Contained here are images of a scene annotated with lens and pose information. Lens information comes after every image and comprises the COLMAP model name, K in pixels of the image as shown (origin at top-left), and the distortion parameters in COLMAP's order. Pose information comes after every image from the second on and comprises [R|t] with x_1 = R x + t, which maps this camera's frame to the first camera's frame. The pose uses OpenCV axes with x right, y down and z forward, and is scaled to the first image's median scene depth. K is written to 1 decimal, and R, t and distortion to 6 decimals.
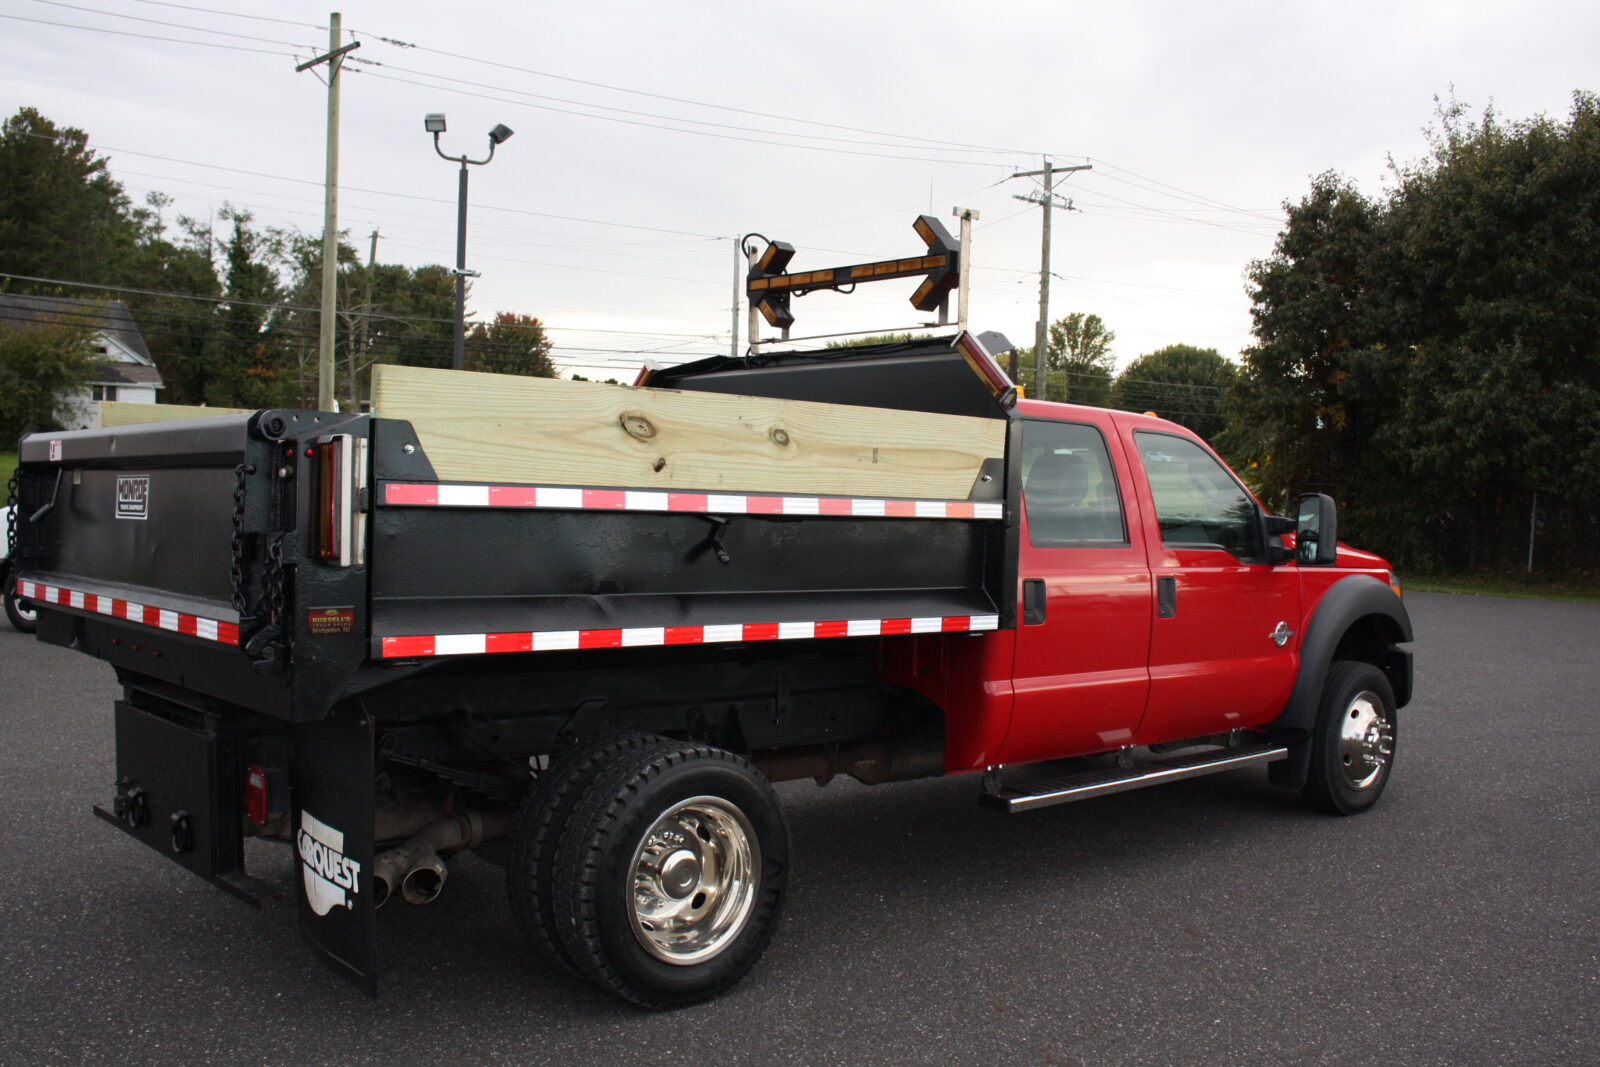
lens RADIAL K [[1478.7, 0, 795.9], [0, 1478.7, 524.2], [0, 0, 1]] dist [-0.138309, 0.148644]
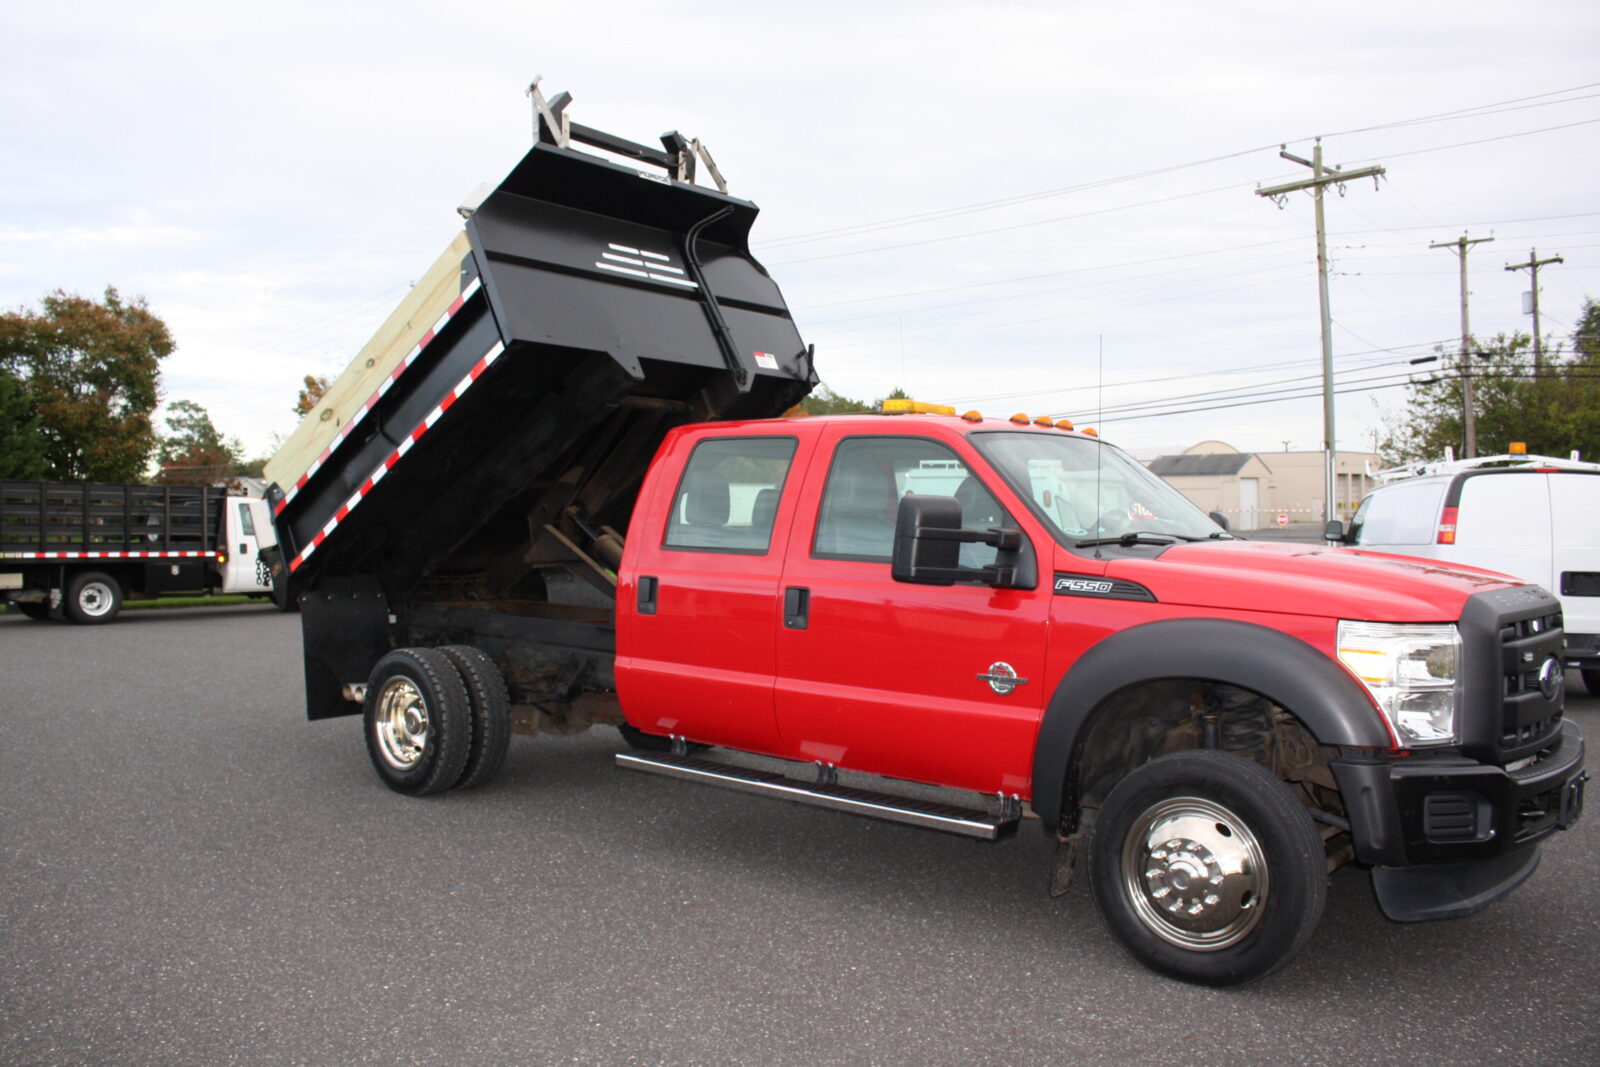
lens RADIAL K [[1329.6, 0, 798.3], [0, 1329.6, 502.3], [0, 0, 1]] dist [-0.155396, 0.127229]
pose [[0.141515, -0.036178, -0.989275, 0.235697], [-0.031558, 0.998659, -0.041036, 0.003450], [0.989433, 0.037026, 0.140183, 0.184234]]
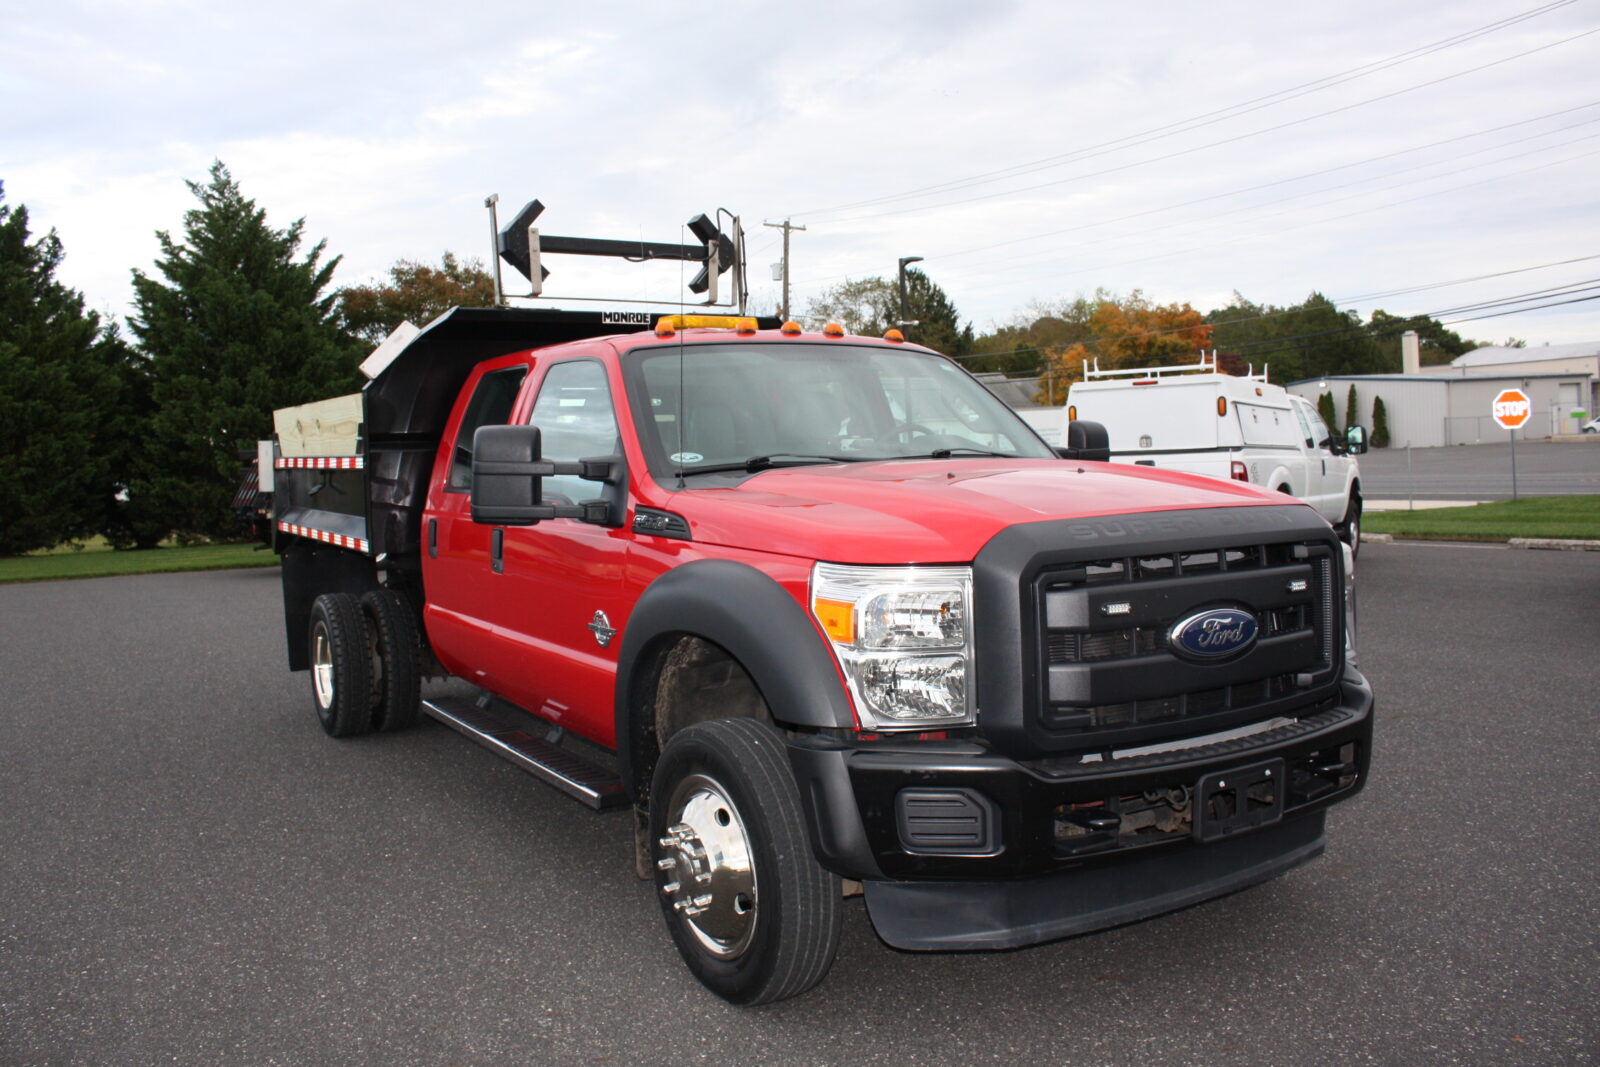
lens RADIAL K [[1350.4, 0, 780.7], [0, 1350.4, 528.4], [0, 0, 1]] dist [-0.137277, 0.110908]
pose [[-0.190173, 0.036792, -0.981061, 0.217040], [0.006261, 0.999323, 0.036263, 0.001587], [0.981731, 0.000754, -0.190275, 0.279436]]
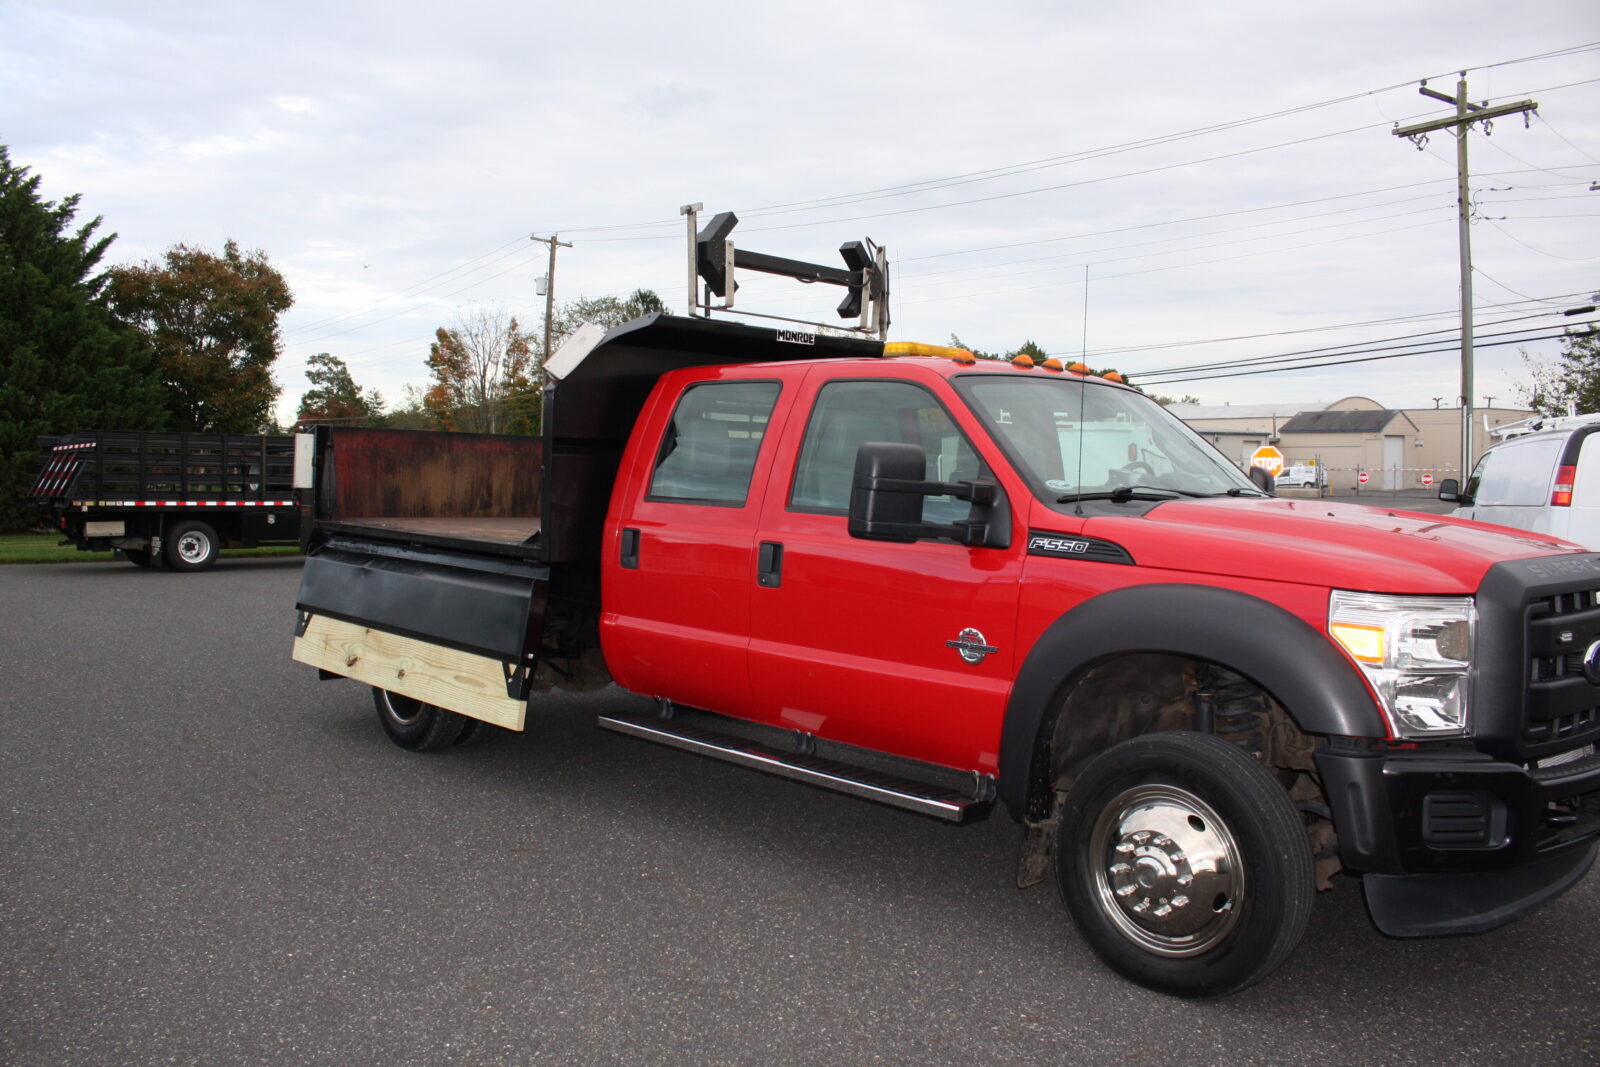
lens RADIAL K [[1336.8, 0, 795.4], [0, 1336.8, 510.3], [0, 0, 1]] dist [-0.156160, 0.129650]
pose [[0.039722, 0.004831, -0.999199, 0.225317], [-0.042063, 0.999110, 0.003158, 0.002873], [0.998325, 0.041904, 0.039890, 0.206398]]
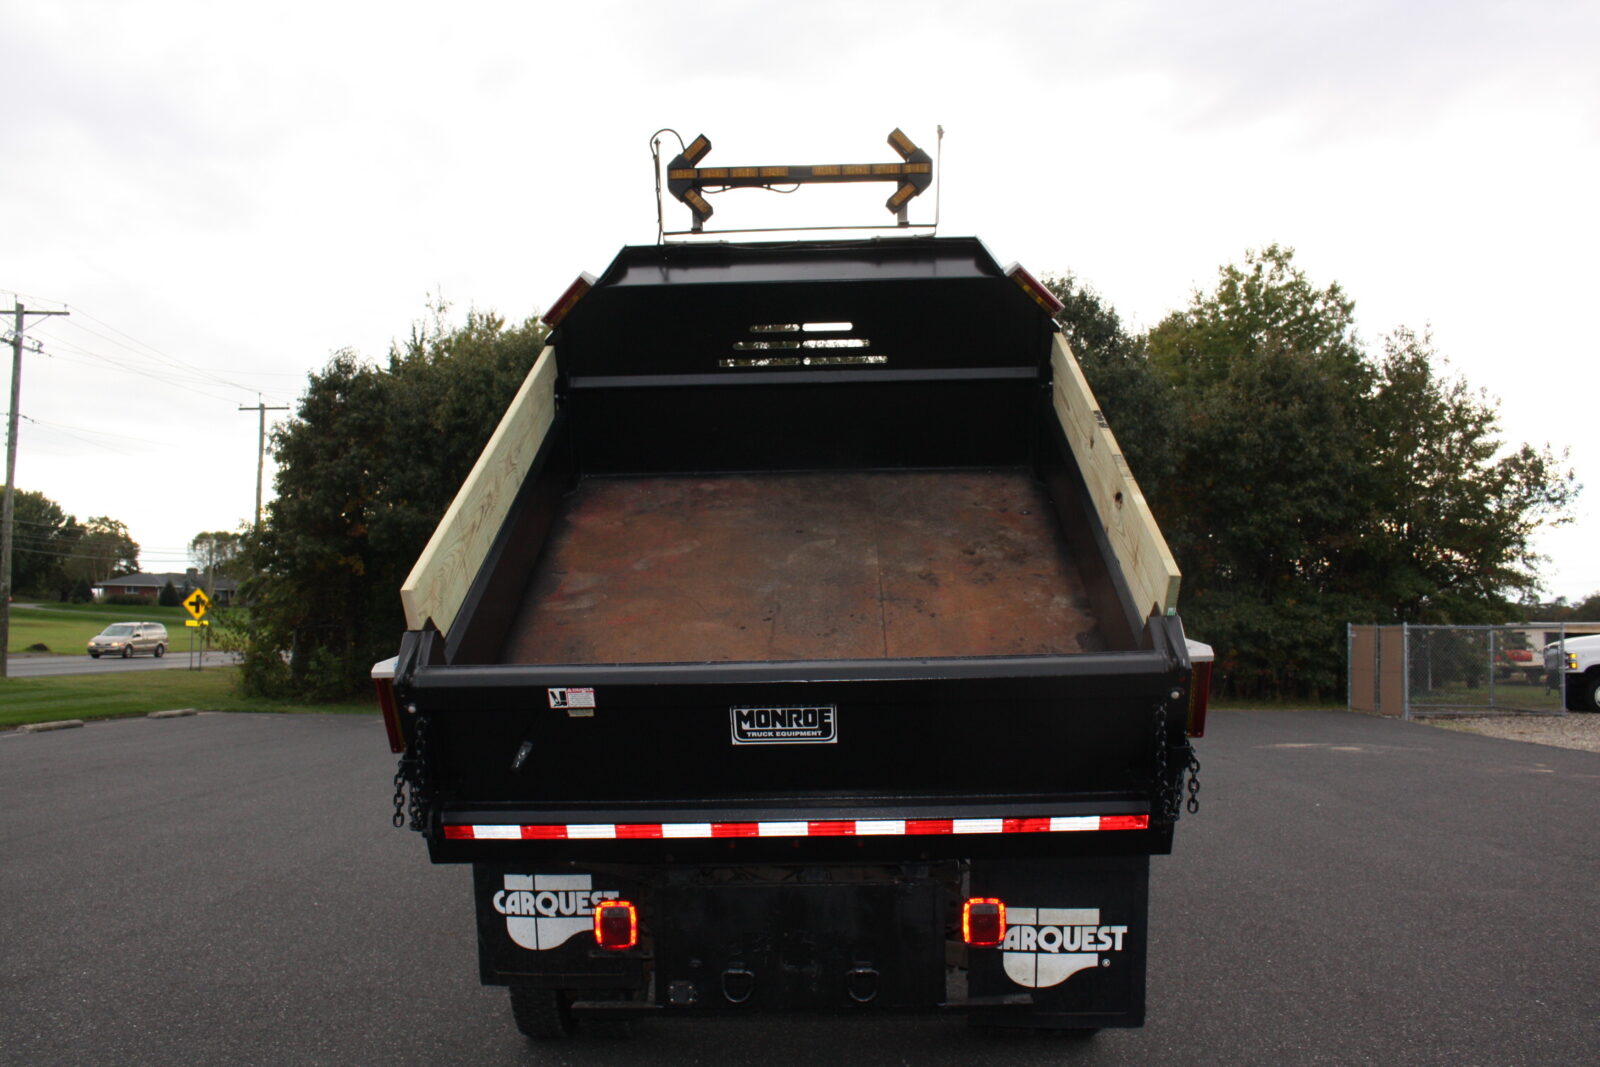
lens RADIAL K [[1374.3, 0, 787.5], [0, 1374.3, 518.1], [0, 0, 1]] dist [-0.147437, 0.125649]
pose [[0.694847, 0.032034, 0.718444, -0.174035], [0.043506, 0.995305, -0.086456, -0.006602], [-0.717841, 0.091331, 0.690191, 0.045506]]
